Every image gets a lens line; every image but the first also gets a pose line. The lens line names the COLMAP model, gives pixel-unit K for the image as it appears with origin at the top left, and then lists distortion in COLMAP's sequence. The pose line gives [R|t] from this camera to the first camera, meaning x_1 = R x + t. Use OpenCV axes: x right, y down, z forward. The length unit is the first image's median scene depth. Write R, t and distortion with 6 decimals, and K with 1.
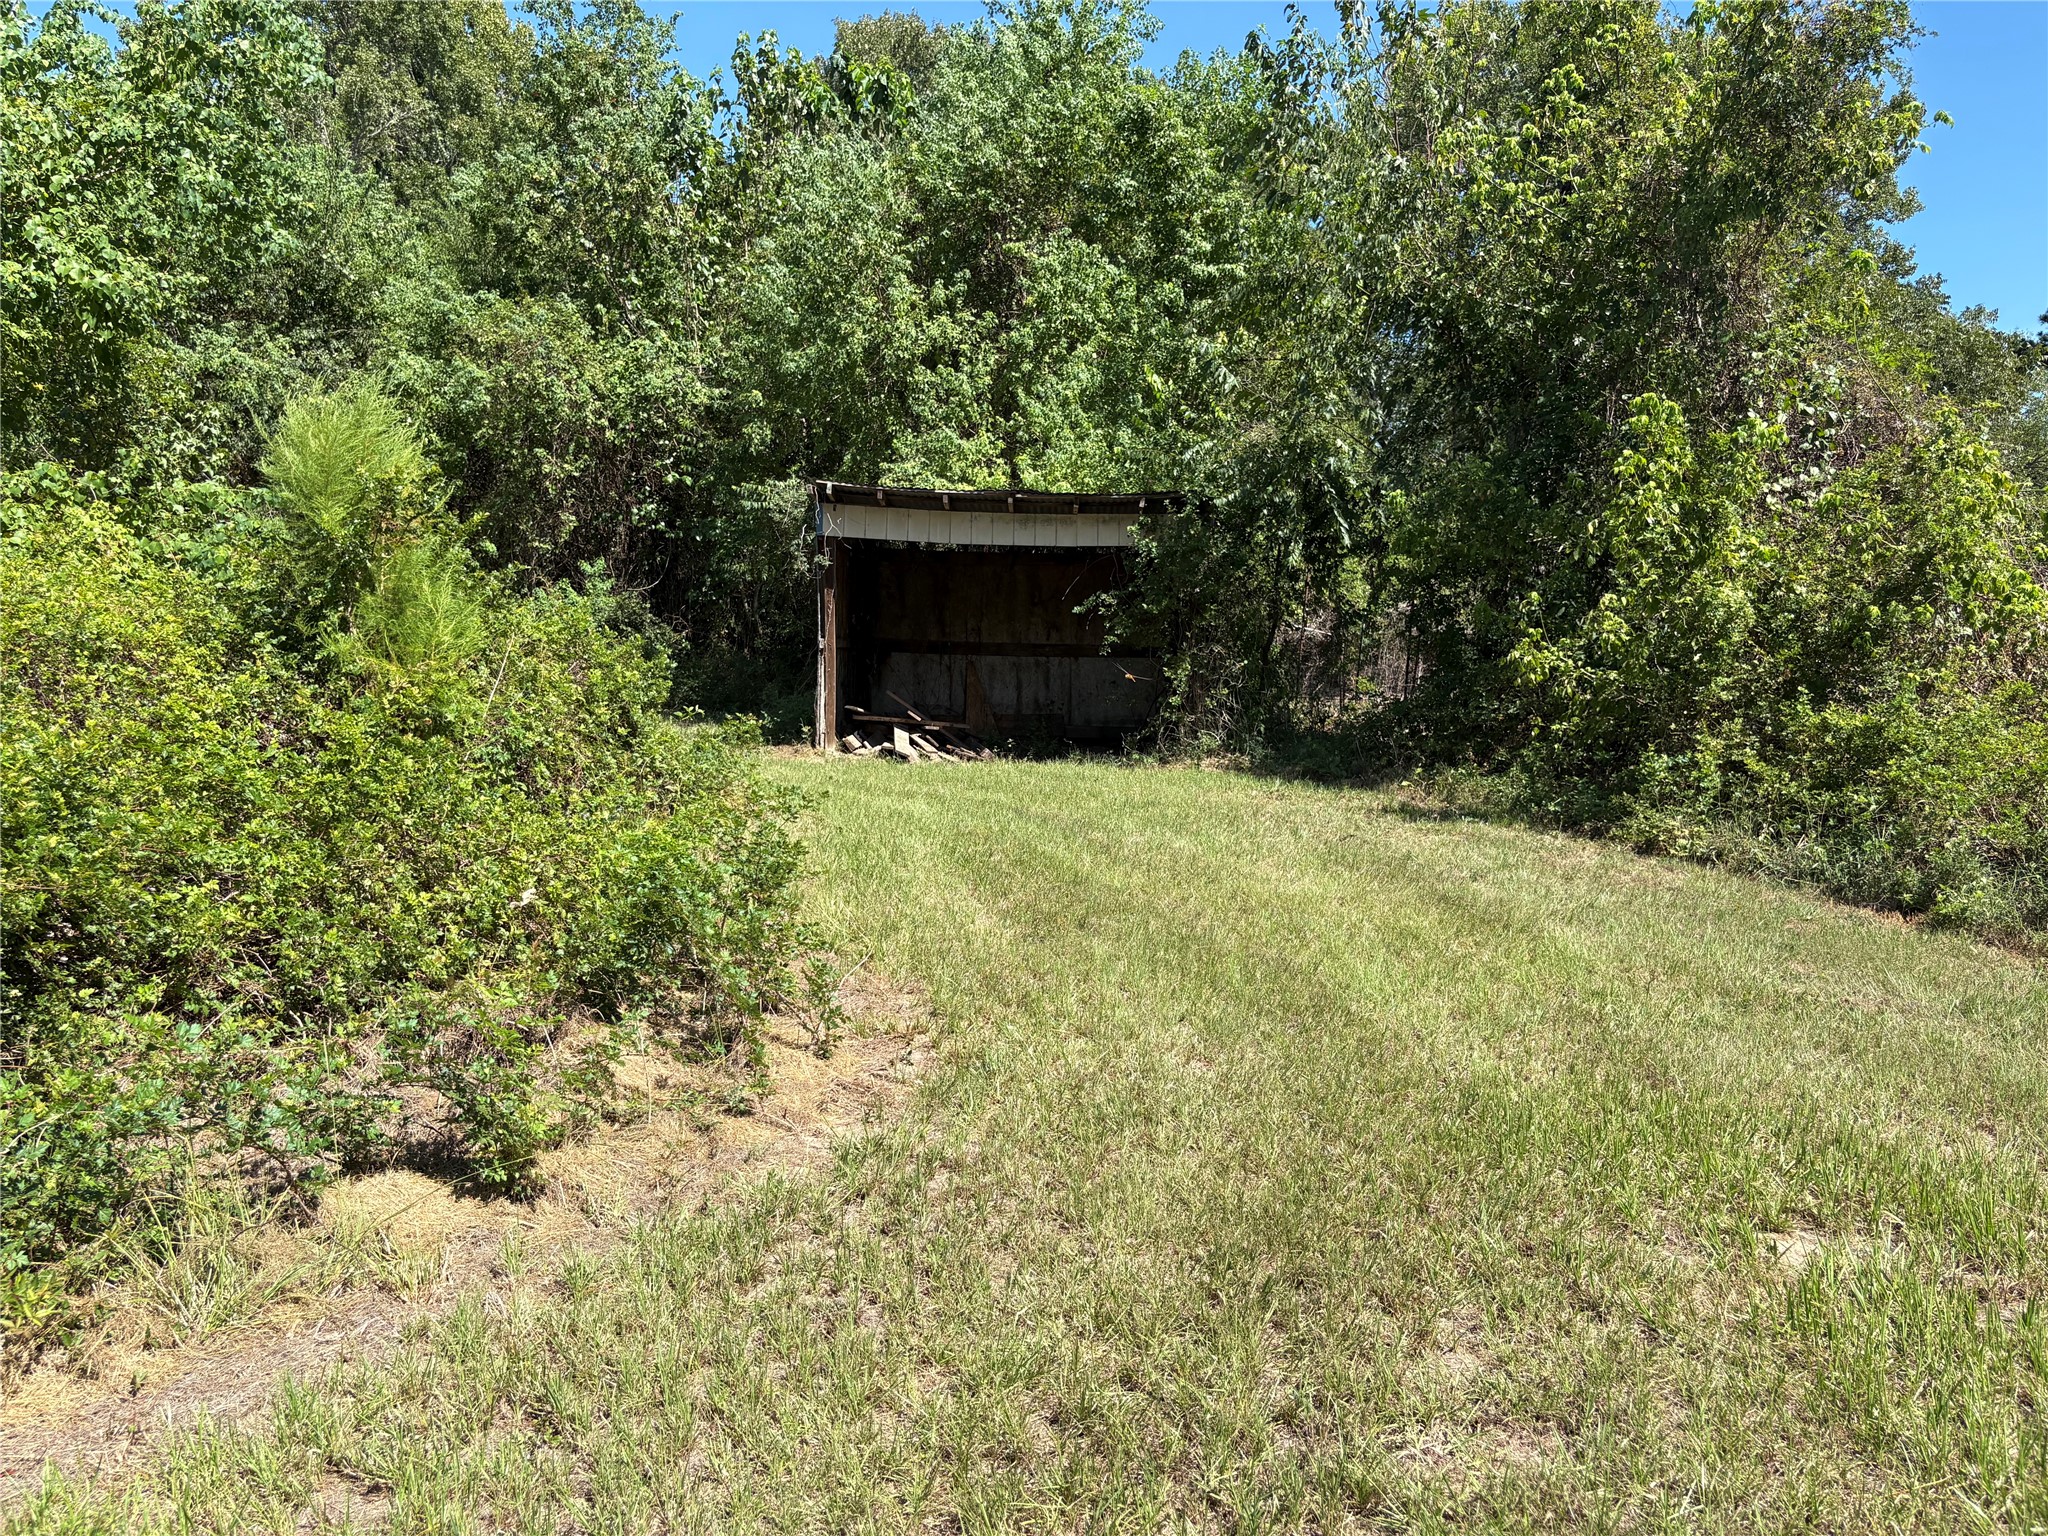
lens RADIAL K [[1560.2, 0, 1024.0], [0, 1560.2, 788.2], [0, 0, 1]] dist [0.047035, -0.052001]
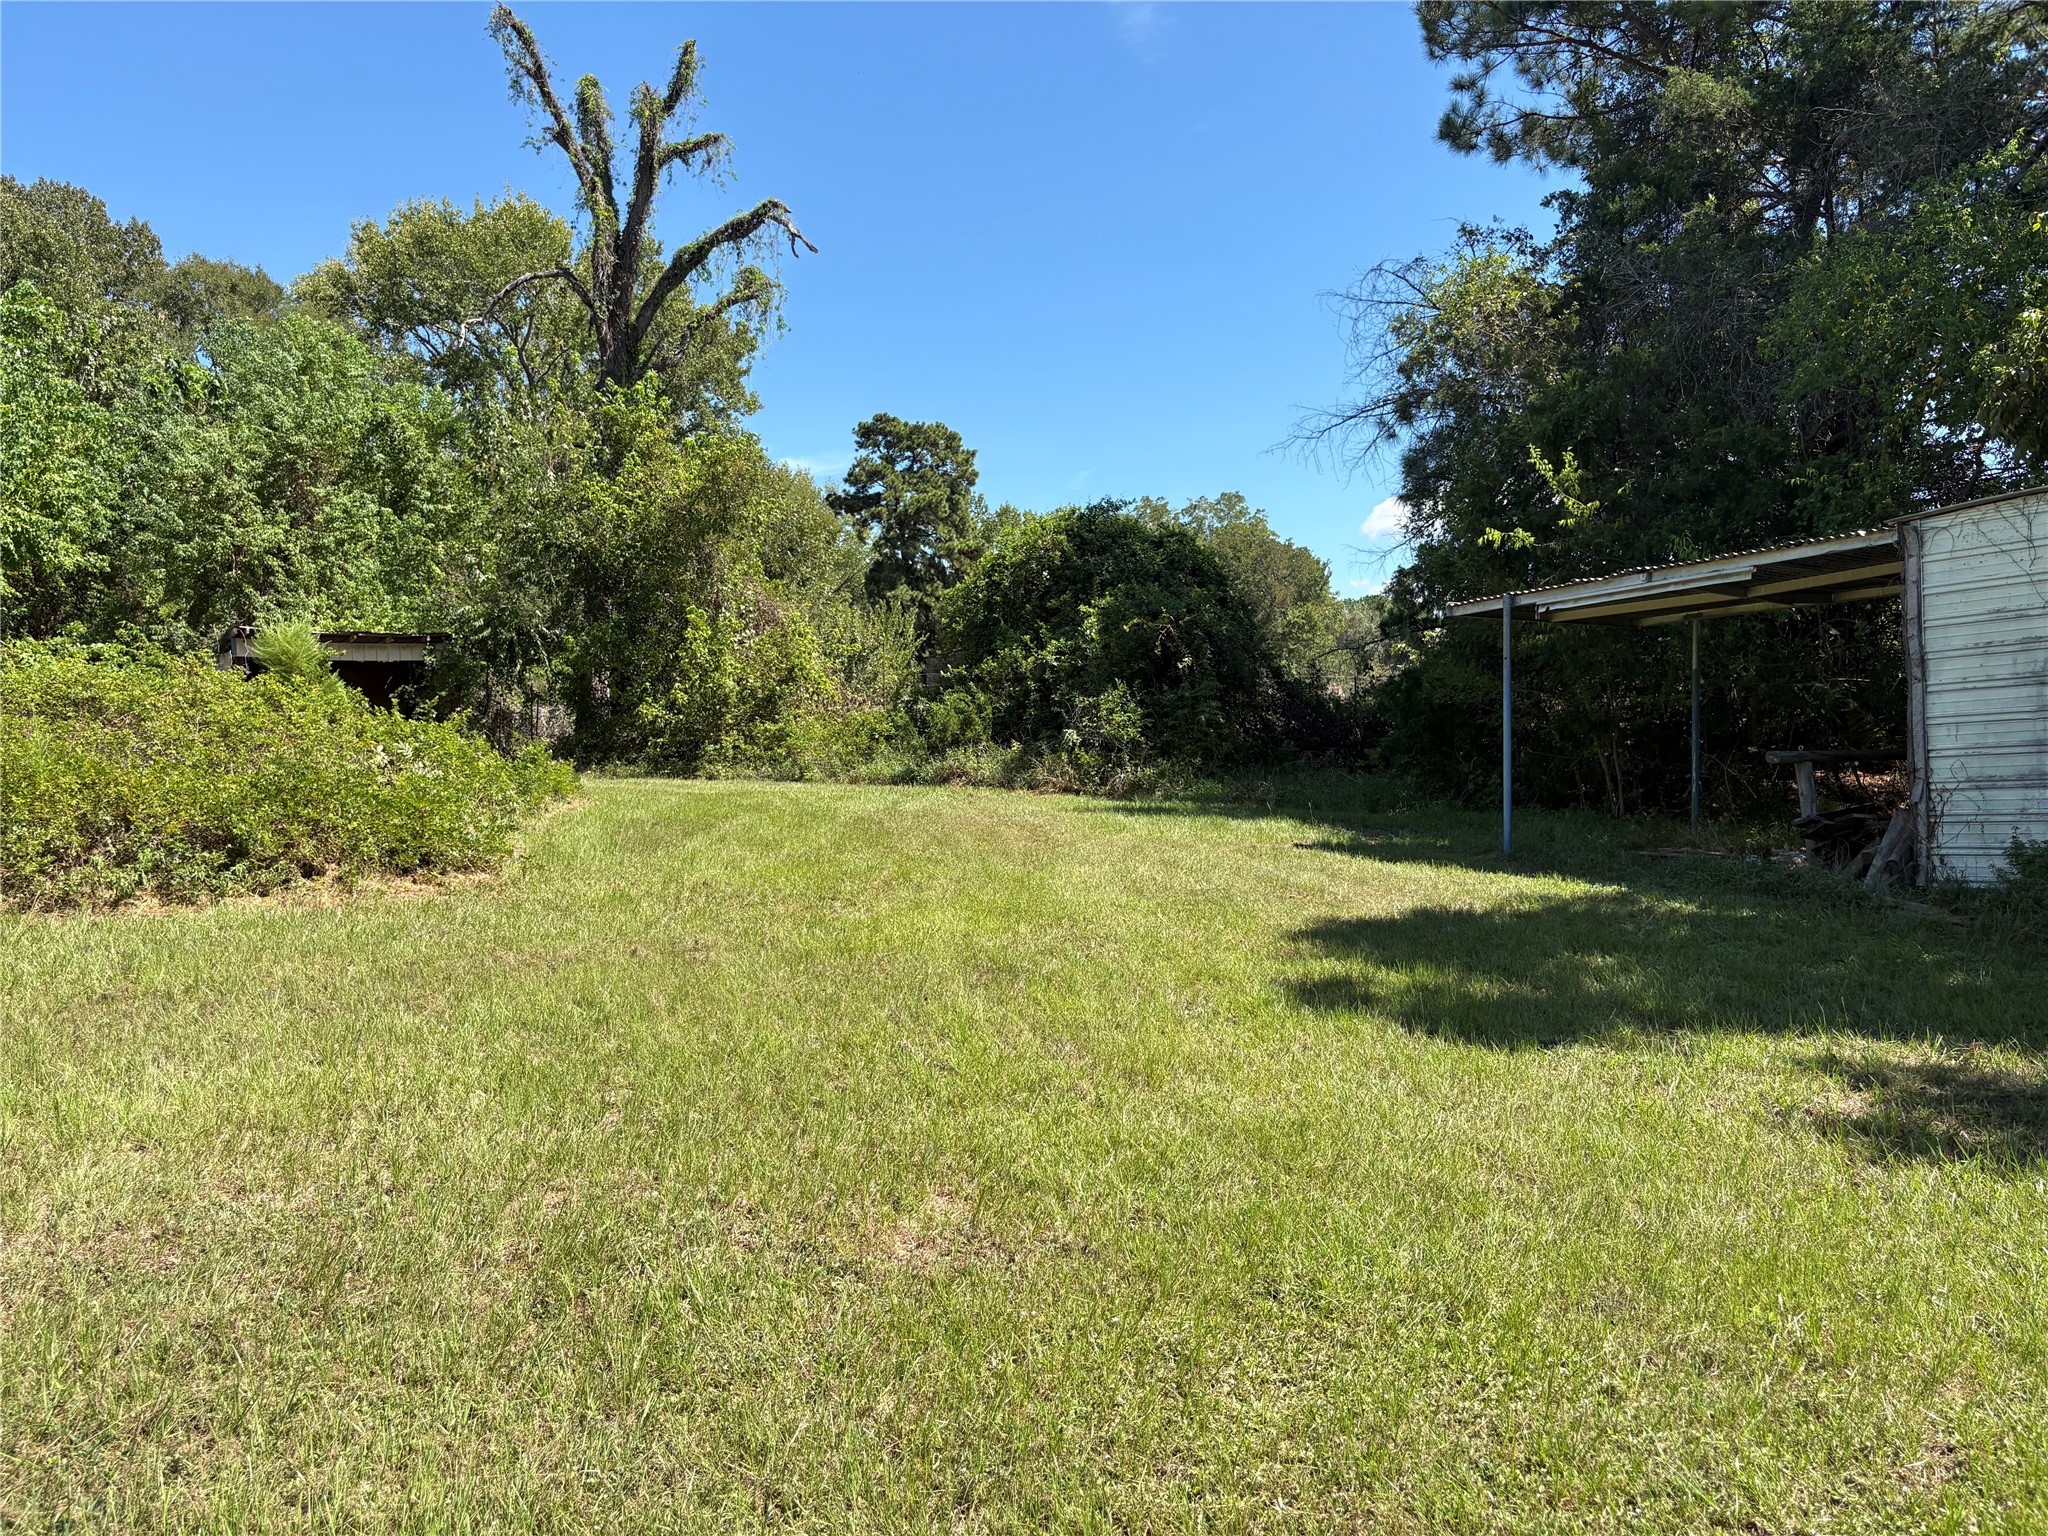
lens RADIAL K [[1560.2, 0, 1030.0], [0, 1560.2, 773.0], [0, 0, 1]] dist [0.047035, -0.052001]
pose [[0.783534, -0.048173, 0.619479, -0.750131], [0.089045, 0.995405, -0.035220, 0.156880], [-0.614935, 0.082757, 0.784223, -1.292591]]
